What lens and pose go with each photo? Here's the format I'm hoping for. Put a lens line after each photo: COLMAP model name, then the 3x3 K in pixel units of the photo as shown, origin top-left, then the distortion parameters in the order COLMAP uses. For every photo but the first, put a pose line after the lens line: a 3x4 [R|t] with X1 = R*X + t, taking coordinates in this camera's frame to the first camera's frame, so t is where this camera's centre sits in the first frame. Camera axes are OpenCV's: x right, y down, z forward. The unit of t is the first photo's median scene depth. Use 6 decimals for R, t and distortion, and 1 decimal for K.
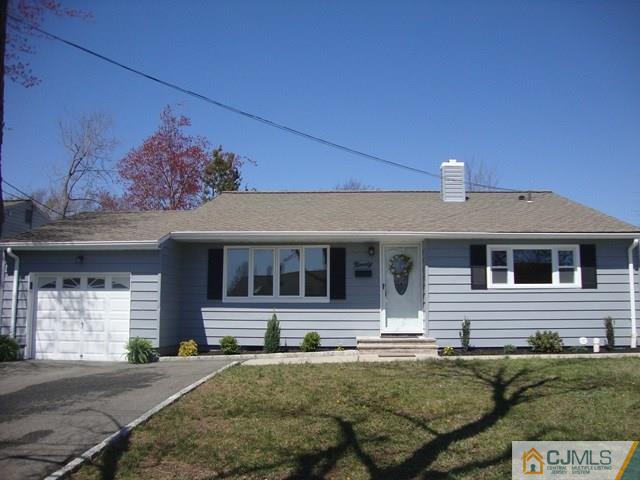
lens RADIAL K [[582.5, 0, 321.1], [0, 582.5, 242.2], [0, 0, 1]] dist [-0.161884, 0.108352]
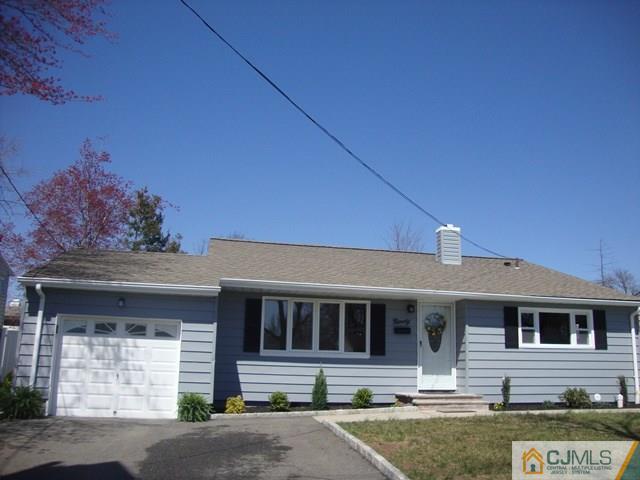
lens RADIAL K [[582.5, 0, 320.6], [0, 582.5, 238.1], [0, 0, 1]] dist [-0.161884, 0.108352]
pose [[0.966709, 0.076350, 0.244224, -0.343487], [-0.051531, 0.992981, -0.106456, 0.009440], [-0.250637, 0.090327, 0.963858, 0.049718]]
